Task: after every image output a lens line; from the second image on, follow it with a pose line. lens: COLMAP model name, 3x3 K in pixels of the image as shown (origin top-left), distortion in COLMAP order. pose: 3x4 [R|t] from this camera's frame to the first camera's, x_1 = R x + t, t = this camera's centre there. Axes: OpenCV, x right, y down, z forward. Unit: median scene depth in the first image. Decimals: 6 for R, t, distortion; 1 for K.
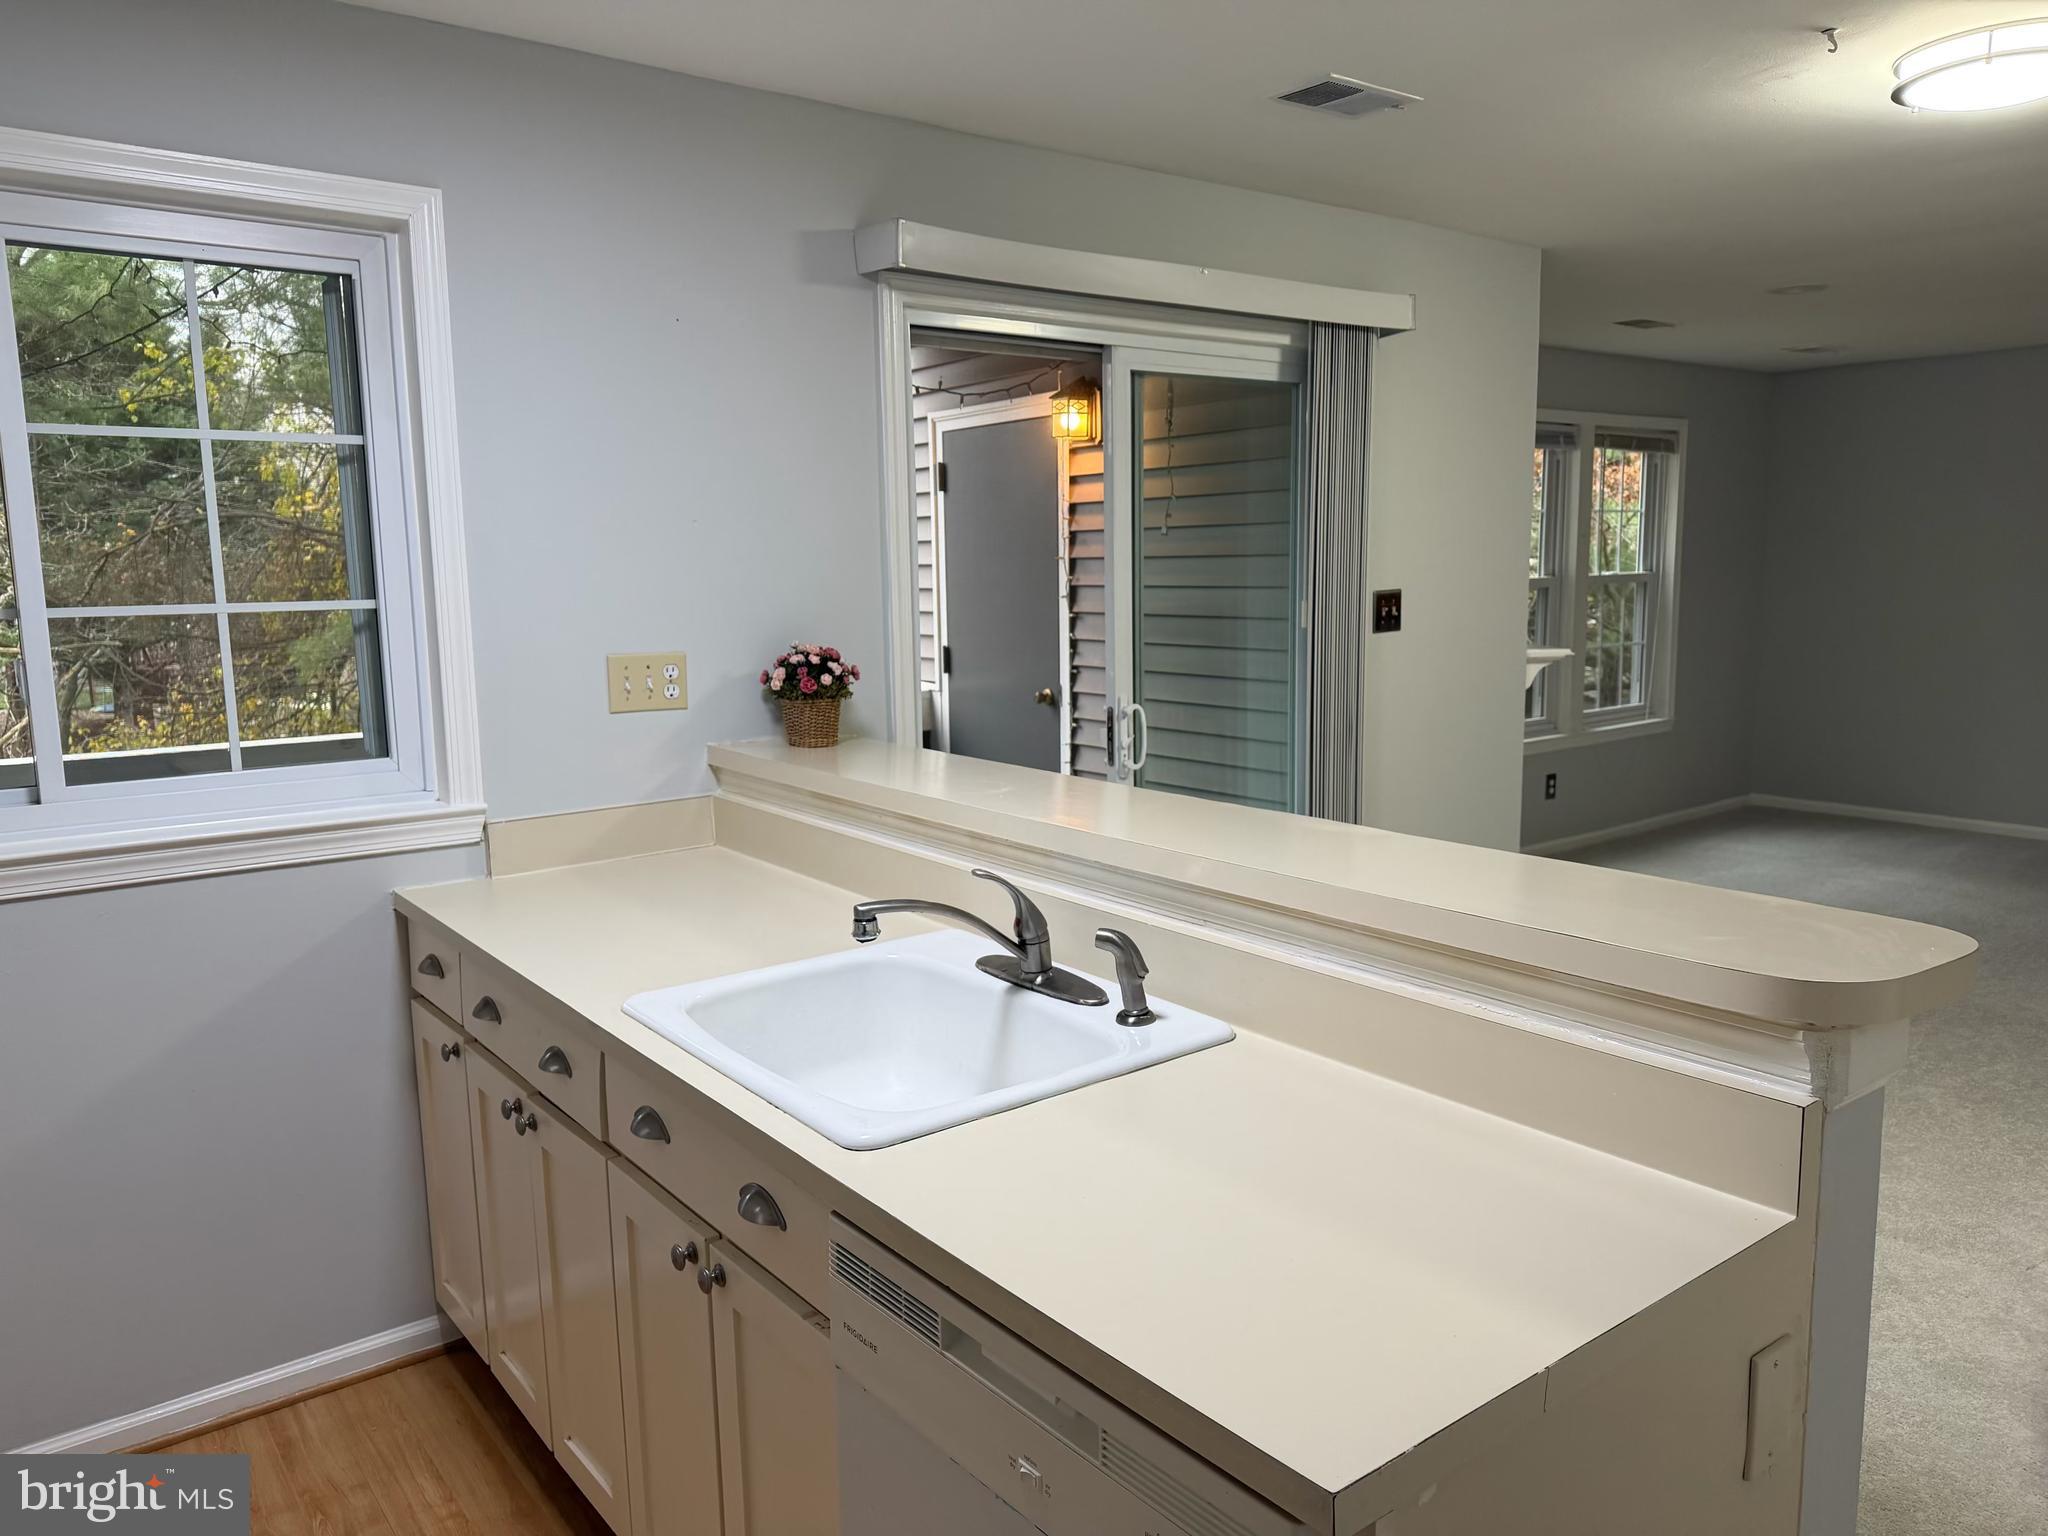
lens RADIAL K [[1435.4, 0, 1022.2], [0, 1435.4, 763.4], [0, 0, 1]] dist [0.058497, -0.075201]
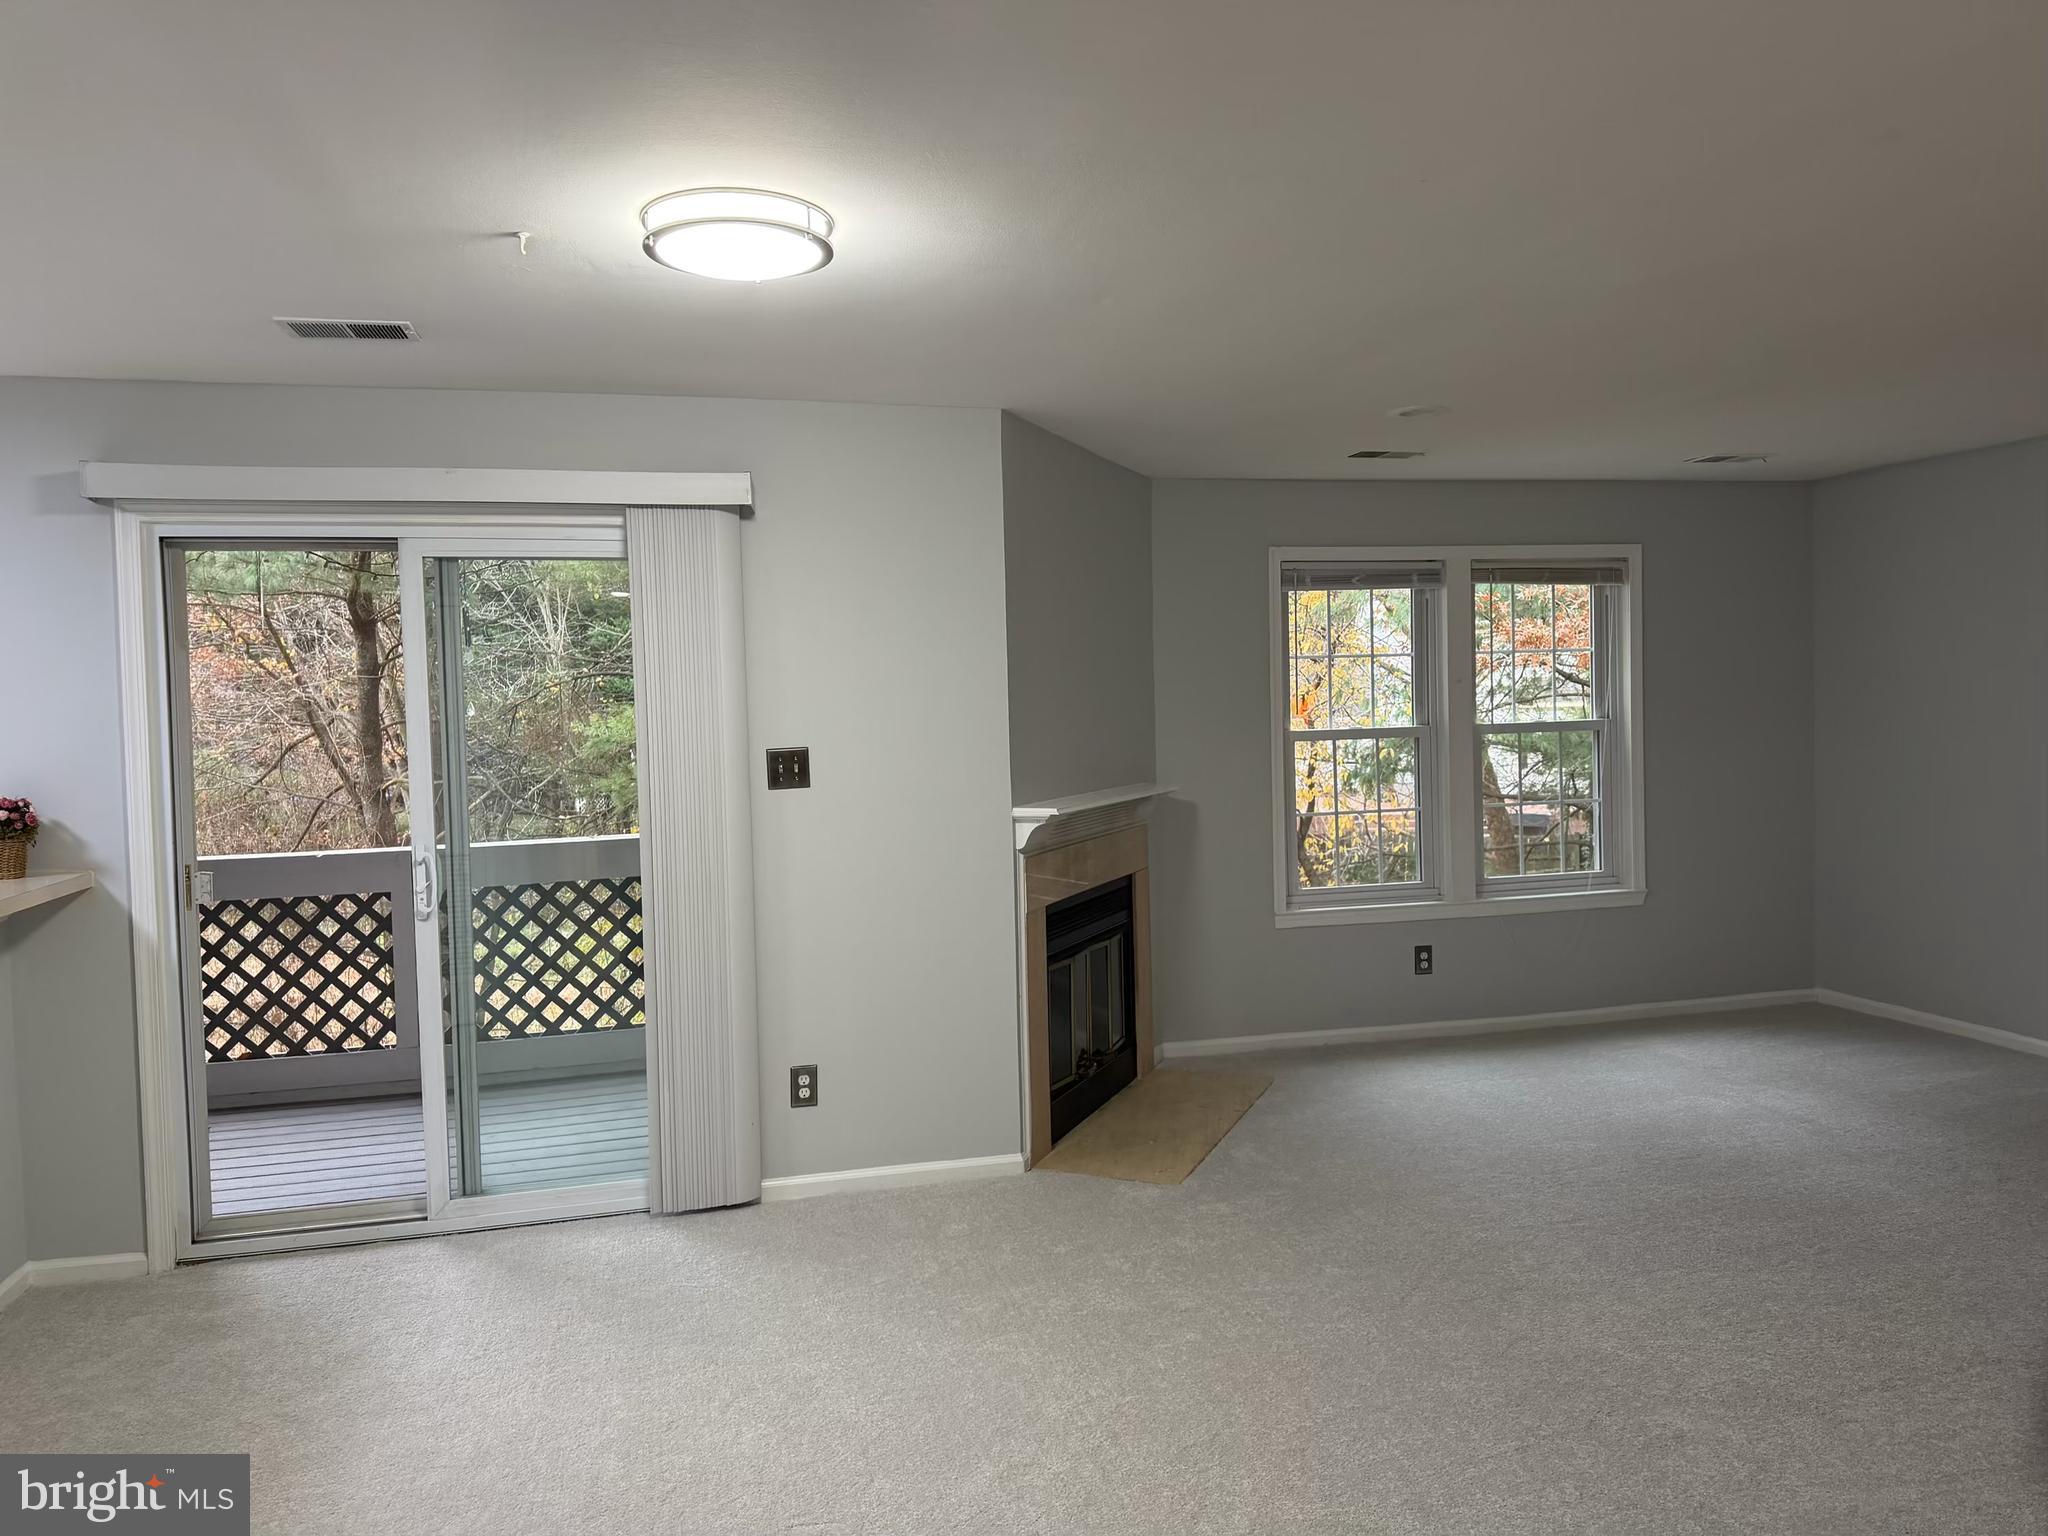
lens RADIAL K [[1435.4, 0, 1013.7], [0, 1435.4, 762.4], [0, 0, 1]] dist [0.058497, -0.075201]
pose [[0.918155, 0.009222, -0.396113, 0.729078], [-0.045861, 0.995483, -0.083125, -0.029680], [0.393557, 0.094488, 0.914431, 0.118005]]
